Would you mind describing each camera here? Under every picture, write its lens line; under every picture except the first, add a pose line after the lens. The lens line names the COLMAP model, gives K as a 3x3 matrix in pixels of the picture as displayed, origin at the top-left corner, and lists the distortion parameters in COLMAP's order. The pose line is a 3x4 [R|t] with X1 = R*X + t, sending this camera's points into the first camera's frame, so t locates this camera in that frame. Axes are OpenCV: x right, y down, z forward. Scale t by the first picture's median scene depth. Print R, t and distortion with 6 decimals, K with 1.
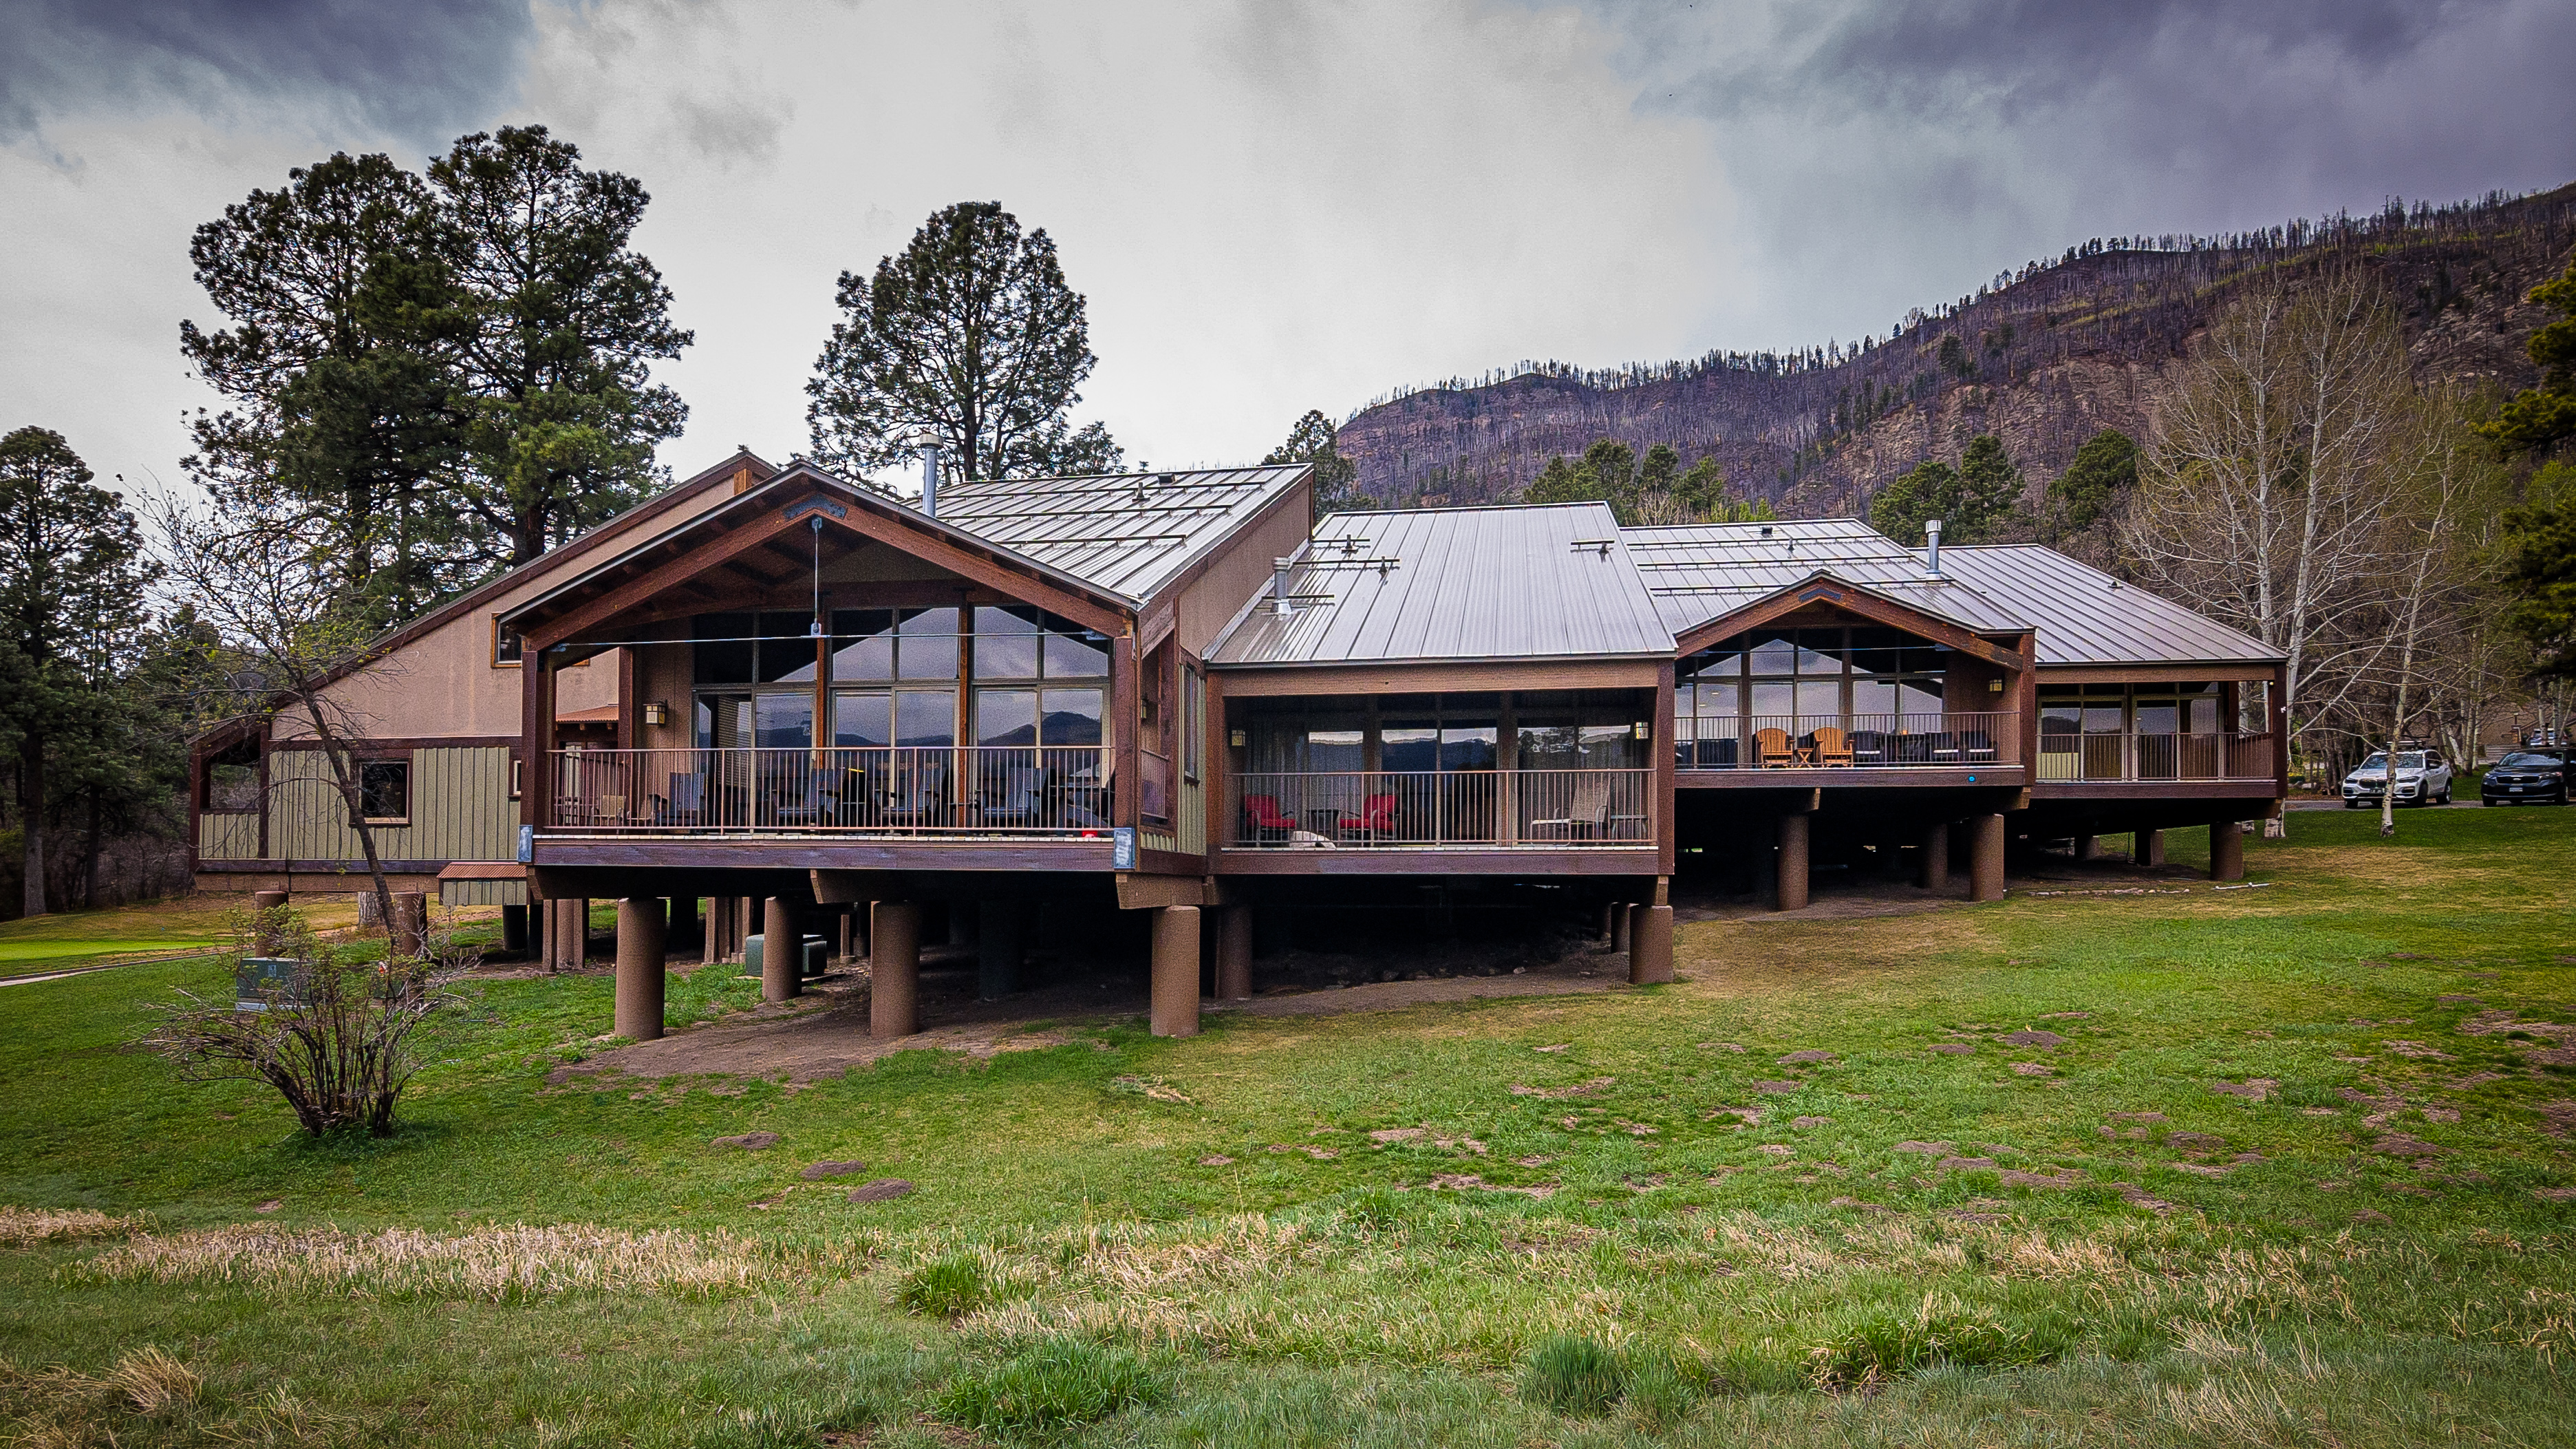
lens RADIAL K [[906.5, 0, 1292.1], [0, 906.5, 795.1], [0, 0, 1]] dist [-0.012582, 0.000151]
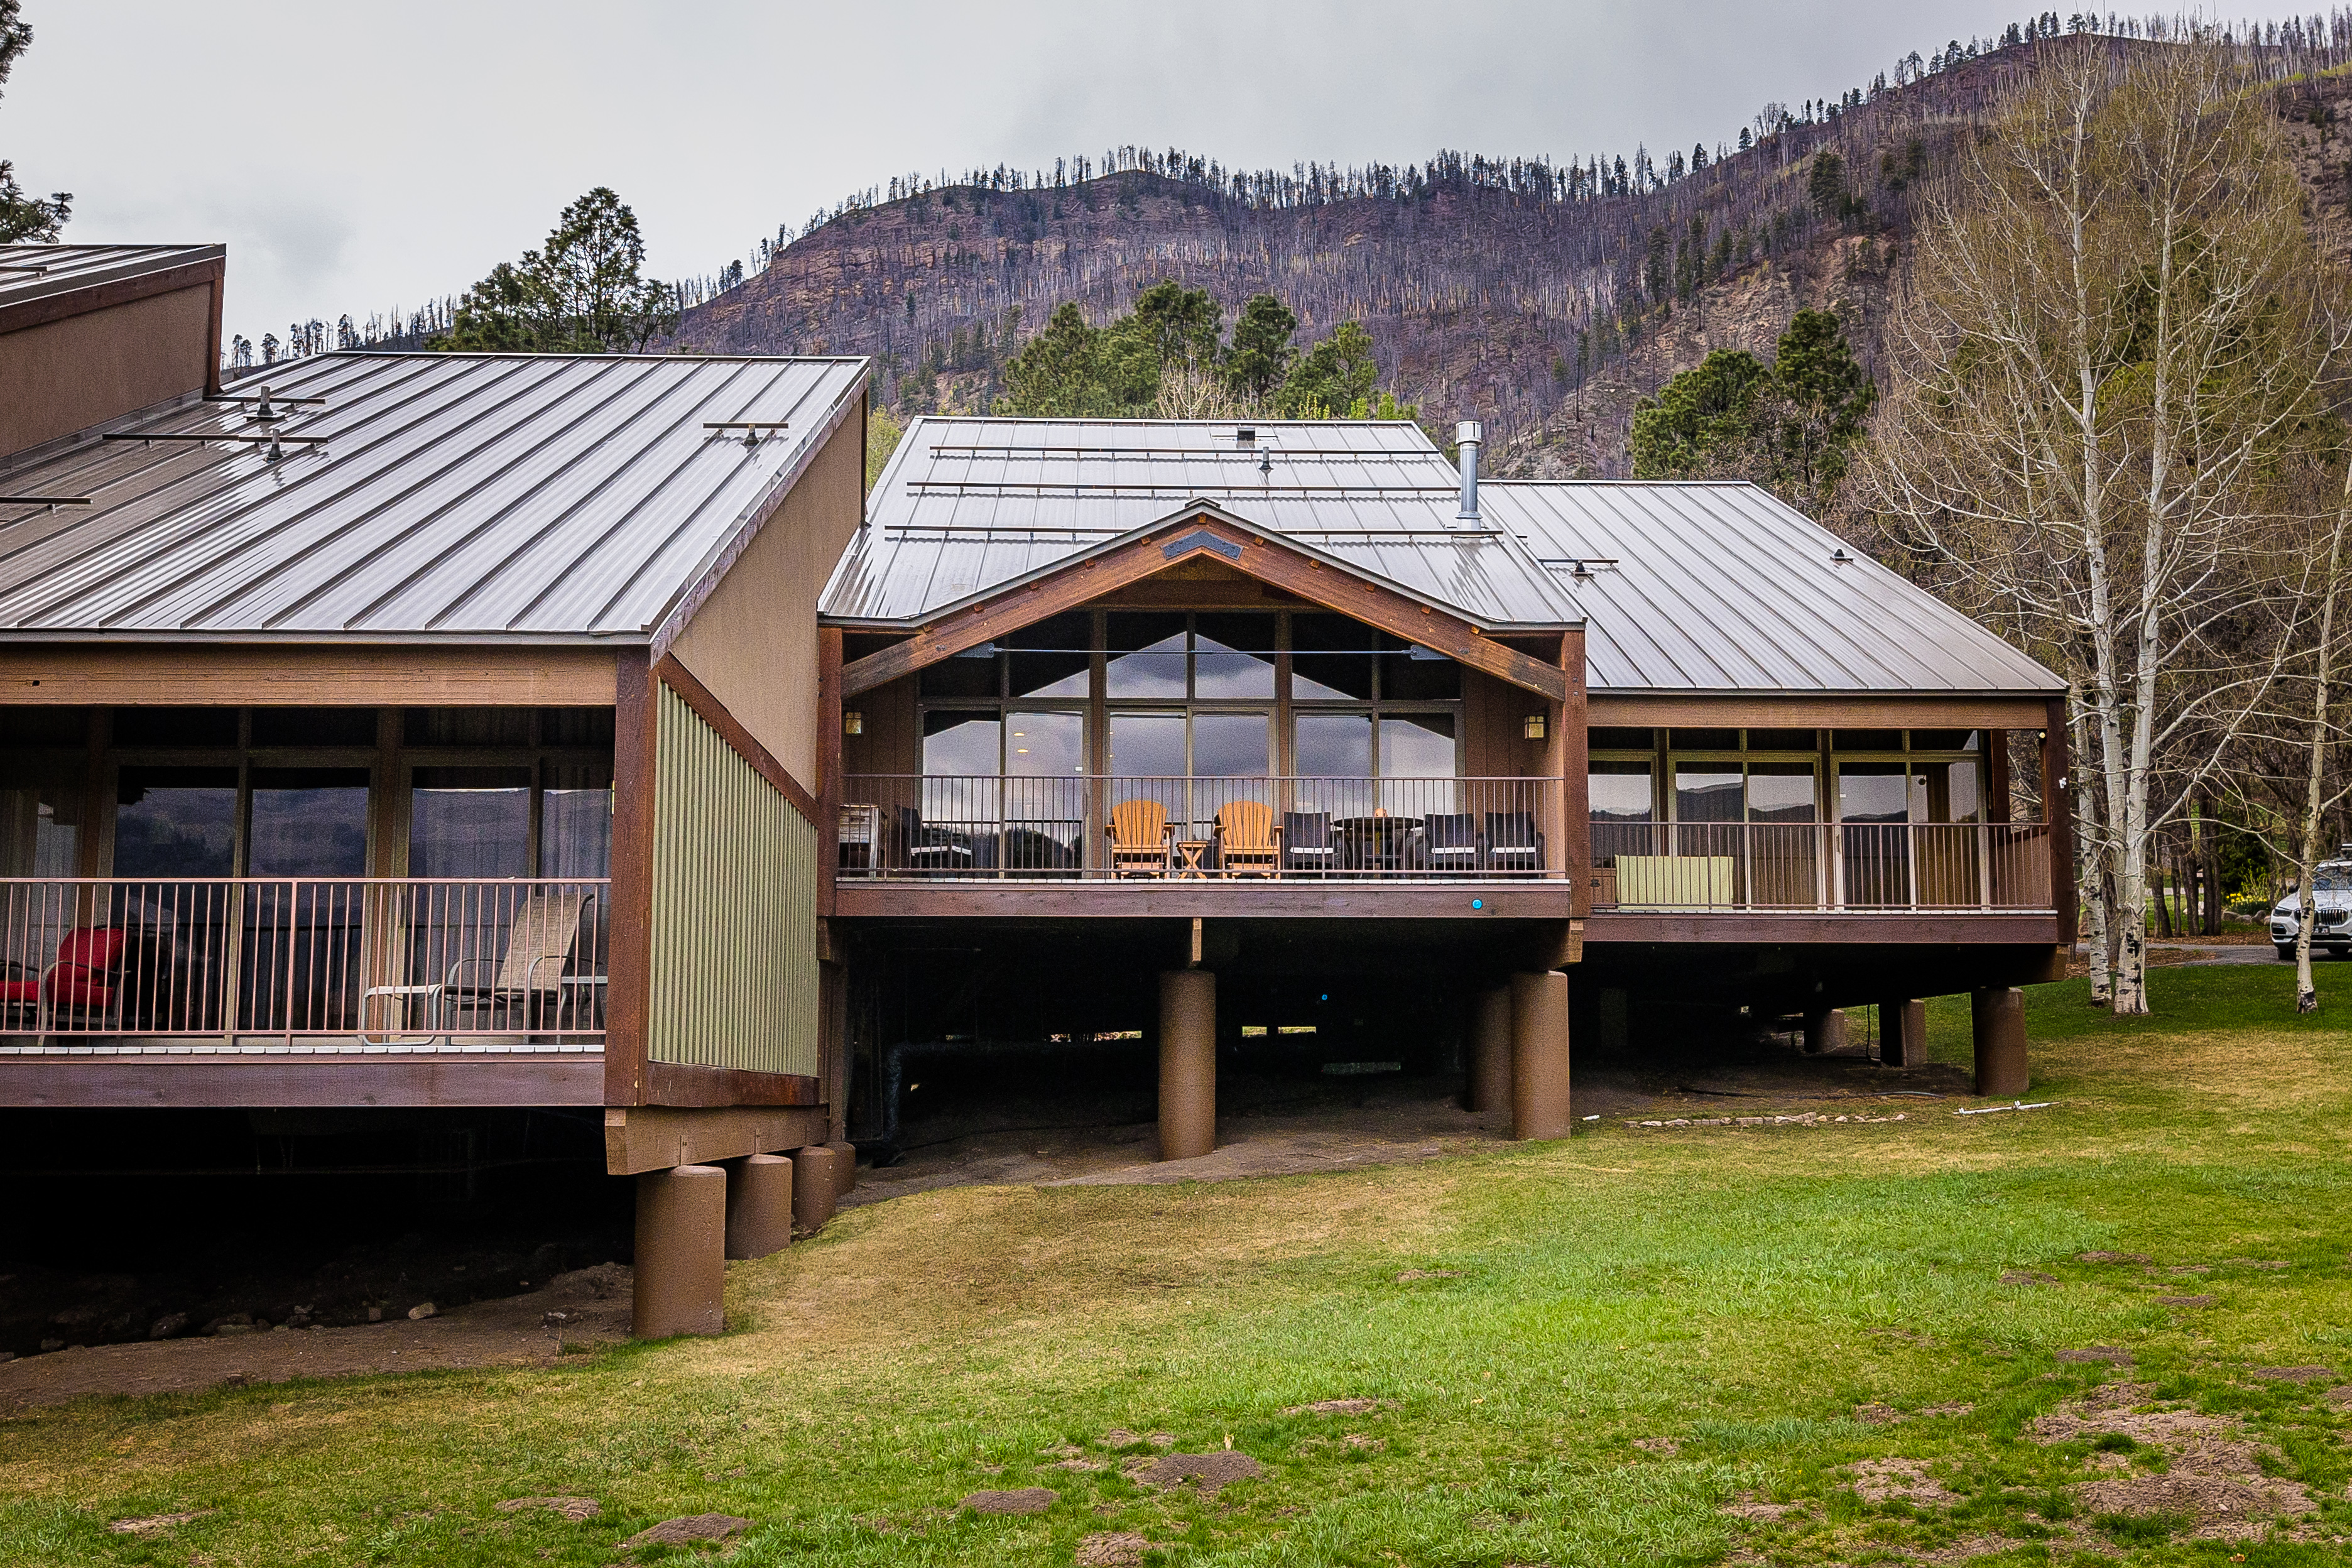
lens RADIAL K [[1614.6, 0, 1171.8], [0, 1614.6, 789.4], [0, 0, 1]] dist [0.015881, -0.020070]
pose [[0.990096, 0.019121, 0.139081, 0.366476], [-0.008148, 0.996838, -0.079044, -0.007134], [-0.140153, 0.077128, 0.987121, 0.078124]]
